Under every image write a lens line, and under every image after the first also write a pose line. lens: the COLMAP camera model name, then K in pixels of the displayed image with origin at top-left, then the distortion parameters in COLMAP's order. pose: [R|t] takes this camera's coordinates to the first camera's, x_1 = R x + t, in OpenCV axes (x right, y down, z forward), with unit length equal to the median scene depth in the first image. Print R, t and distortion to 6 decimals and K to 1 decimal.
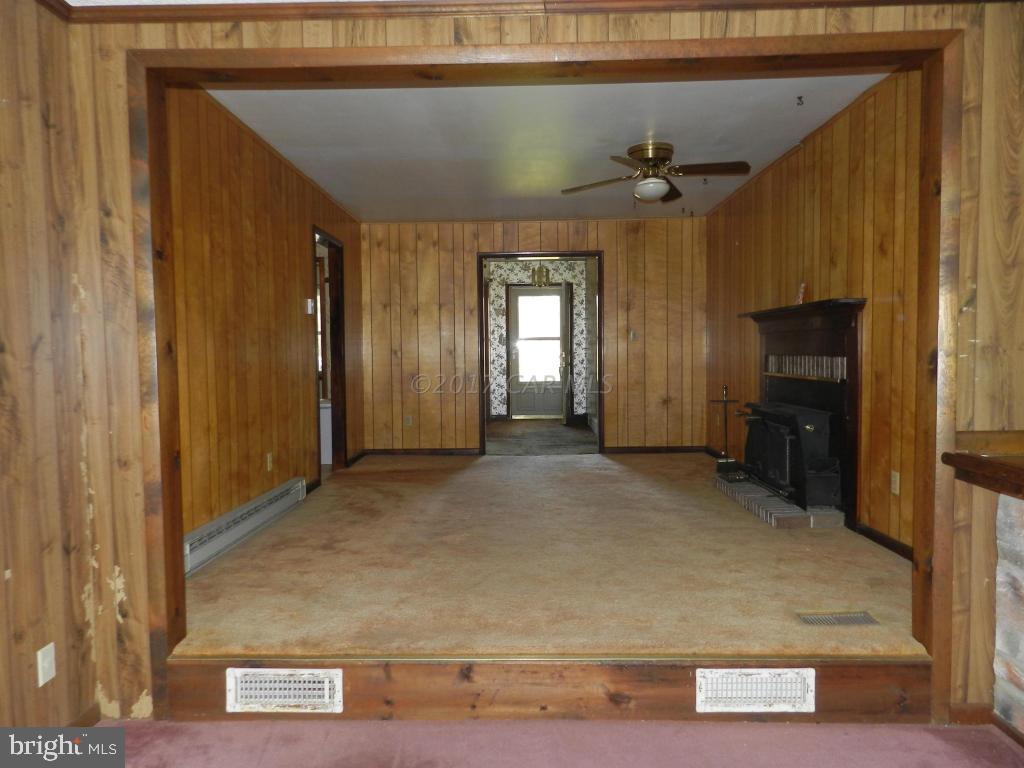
lens RADIAL K [[691.1, 0, 511.0], [0, 691.1, 384.2], [0, 0, 1]] dist [0.018158, -0.008806]
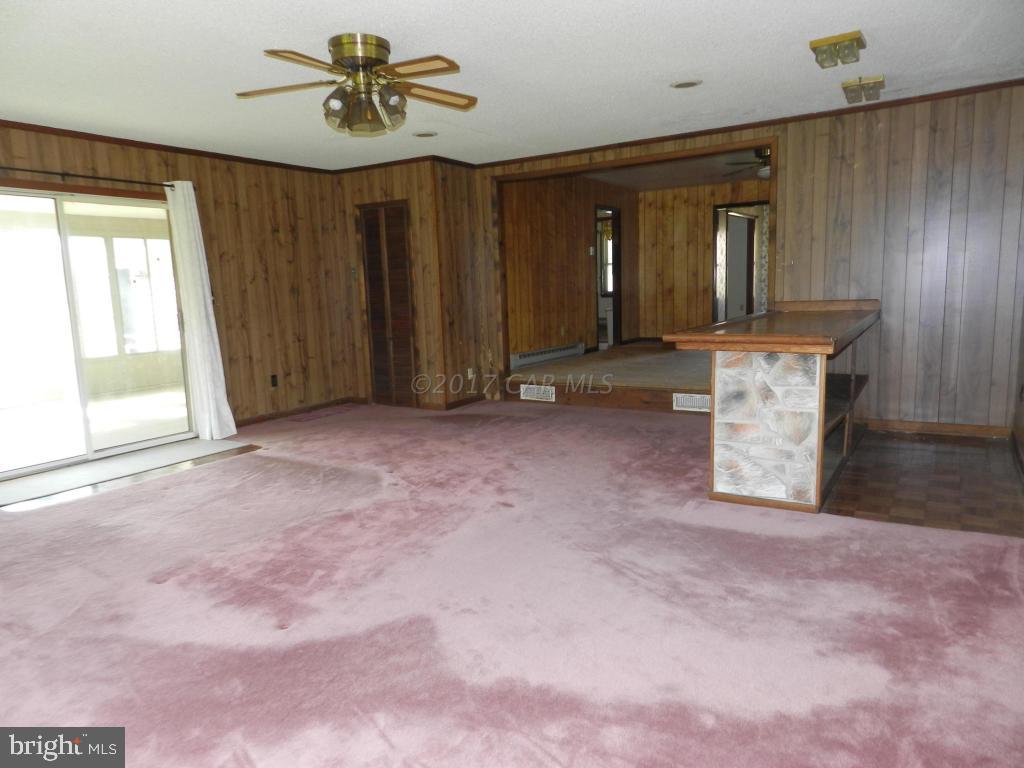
lens RADIAL K [[691.1, 0, 511.5], [0, 691.1, 383.3], [0, 0, 1]] dist [0.018158, -0.008806]
pose [[0.855100, 0.054378, -0.515604, 0.667331], [0.000630, 0.994375, 0.105916, 0.056420], [0.518463, -0.090894, 0.850256, -0.945727]]
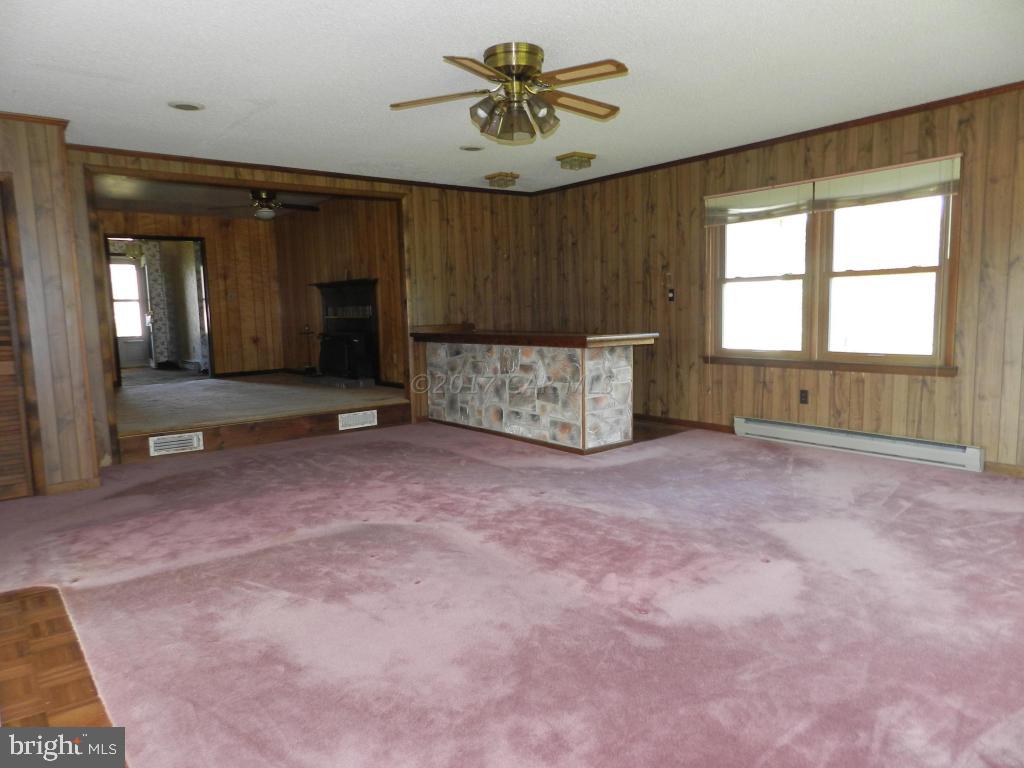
lens RADIAL K [[691.1, 0, 507.2], [0, 691.1, 382.4], [0, 0, 1]] dist [0.018158, -0.008806]
pose [[0.771426, -0.077456, 0.631587, -0.575174], [0.048088, 0.996822, 0.063512, 0.083803], [-0.634499, -0.018623, 0.772699, -0.947678]]
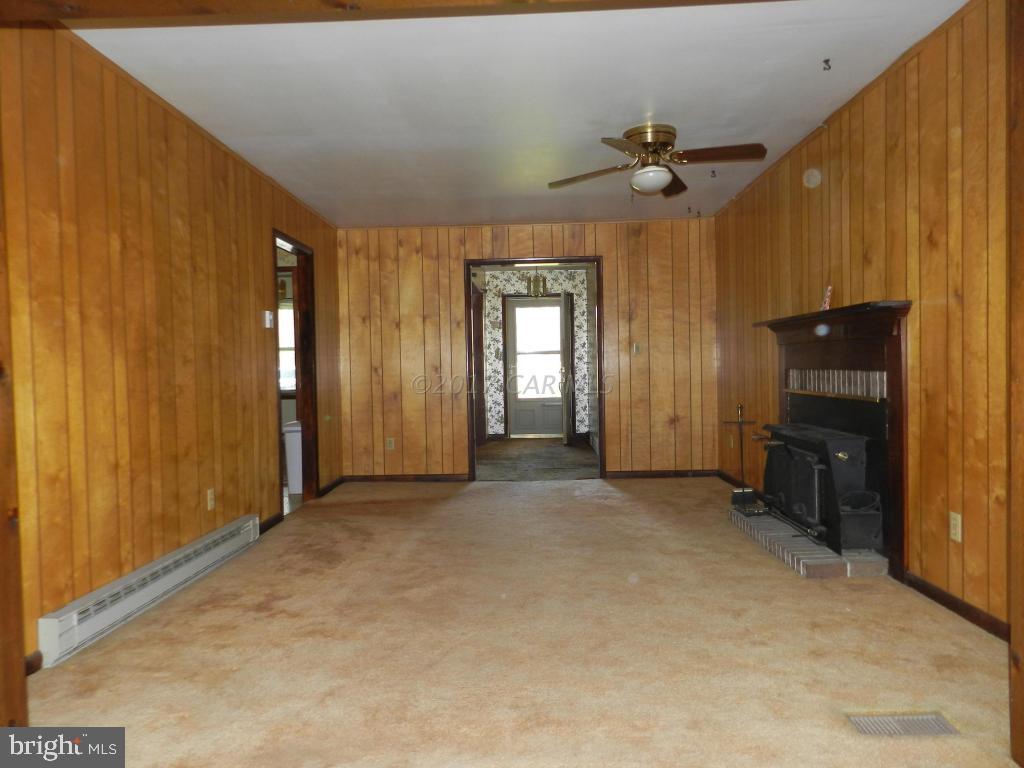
lens RADIAL K [[691.1, 0, 510.4], [0, 691.1, 384.3], [0, 0, 1]] dist [0.018158, -0.008806]
pose [[0.999856, -0.009455, -0.014104, 0.043295], [0.009167, 0.999750, -0.020385, -0.011426], [0.014294, 0.020253, 0.999693, 0.162848]]
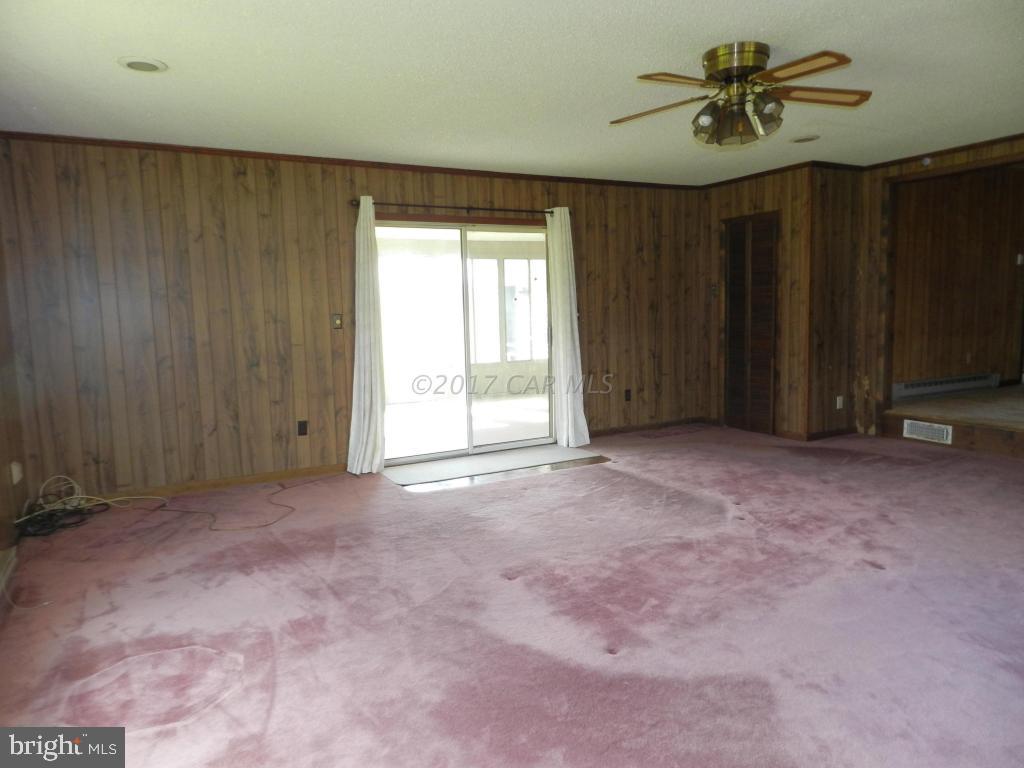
lens RADIAL K [[691.1, 0, 509.8], [0, 691.1, 385.7], [0, 0, 1]] dist [0.018158, -0.008806]
pose [[0.493652, 0.092511, -0.864725, 0.650980], [-0.018939, 0.995234, 0.095661, 0.044614], [0.869453, -0.030846, 0.493051, -0.918935]]
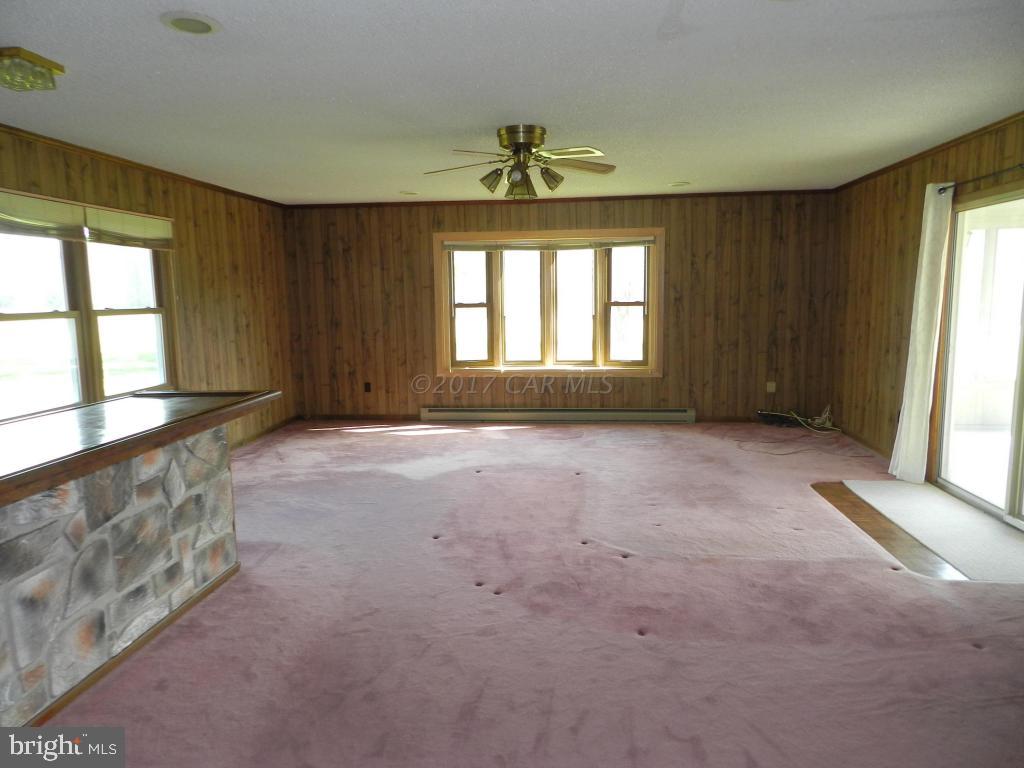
lens RADIAL K [[691.1, 0, 507.8], [0, 691.1, 389.3], [0, 0, 1]] dist [0.018158, -0.008806]
pose [[-0.996064, 0.011958, 0.087831, -0.022560], [0.027834, 0.982936, 0.181827, -0.088649], [-0.084158, 0.183556, -0.979400, 0.960797]]
